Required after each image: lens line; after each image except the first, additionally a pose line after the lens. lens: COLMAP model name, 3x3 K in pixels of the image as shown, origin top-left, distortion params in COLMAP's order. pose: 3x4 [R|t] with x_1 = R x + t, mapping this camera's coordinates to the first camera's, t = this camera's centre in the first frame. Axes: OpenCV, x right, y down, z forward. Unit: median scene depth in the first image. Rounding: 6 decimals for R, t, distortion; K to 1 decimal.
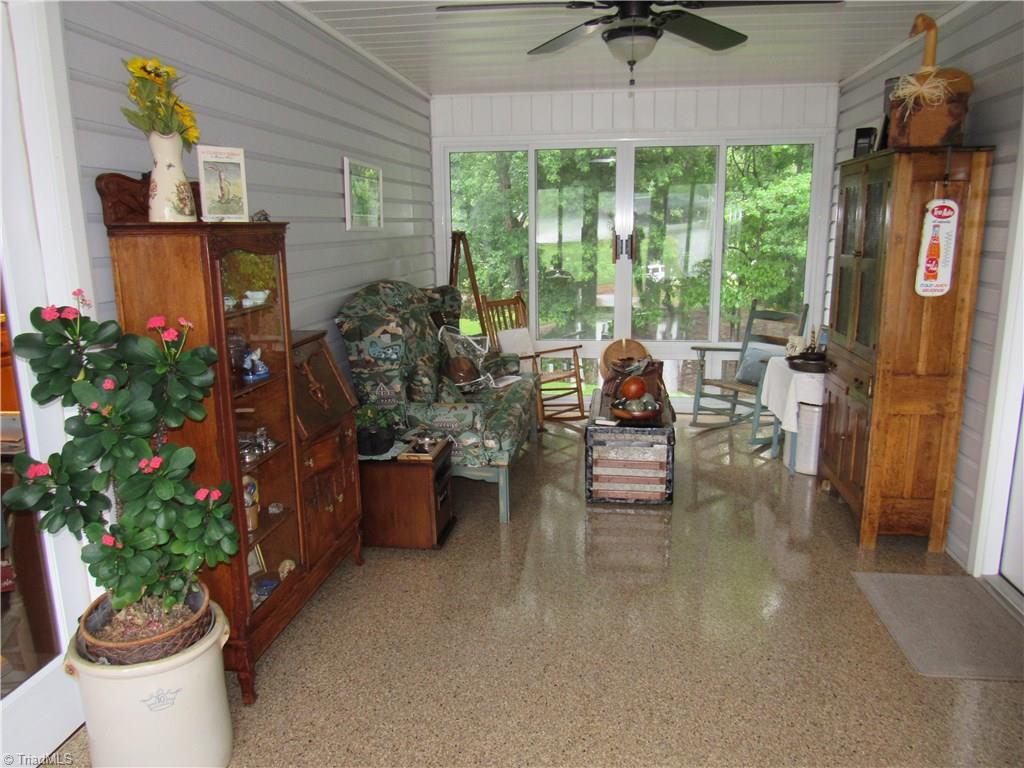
lens RADIAL K [[736.6, 0, 512.0], [0, 736.6, 384.0], [0, 0, 1]] dist [-0.022774, 0.000634]
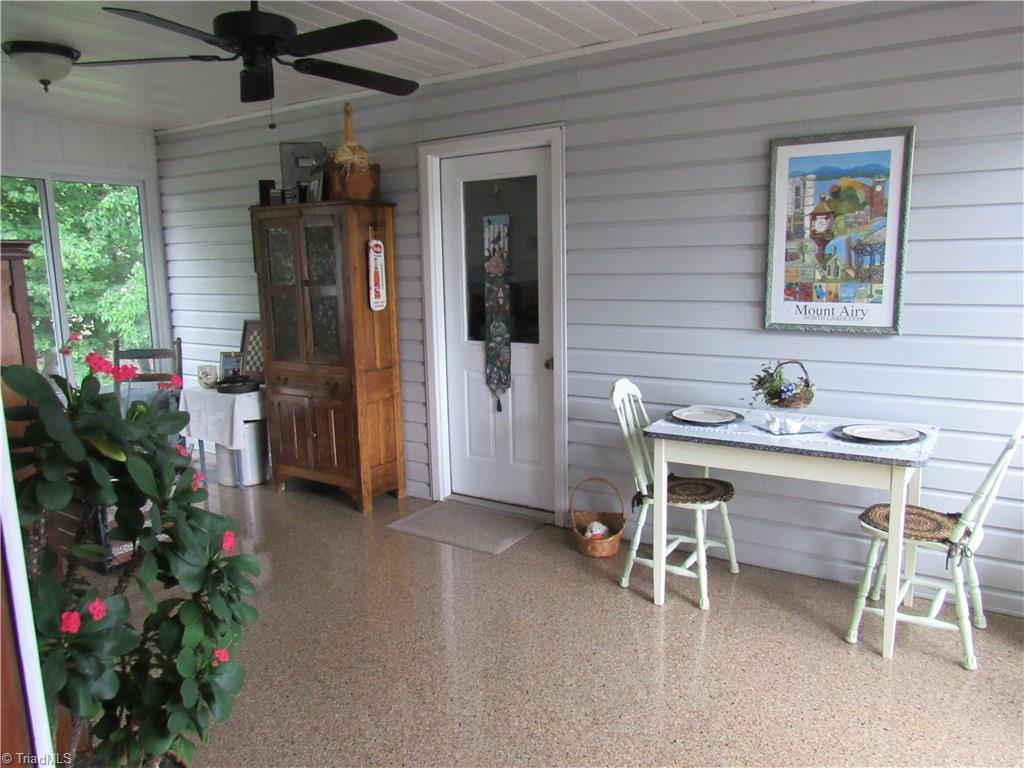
lens RADIAL K [[736.6, 0, 512.0], [0, 736.6, 384.0], [0, 0, 1]] dist [-0.022774, 0.000634]
pose [[0.419739, -0.142793, 0.896342, -0.571400], [0.201045, 0.977643, 0.061599, -0.021243], [-0.885099, 0.154350, 0.439063, 0.204329]]
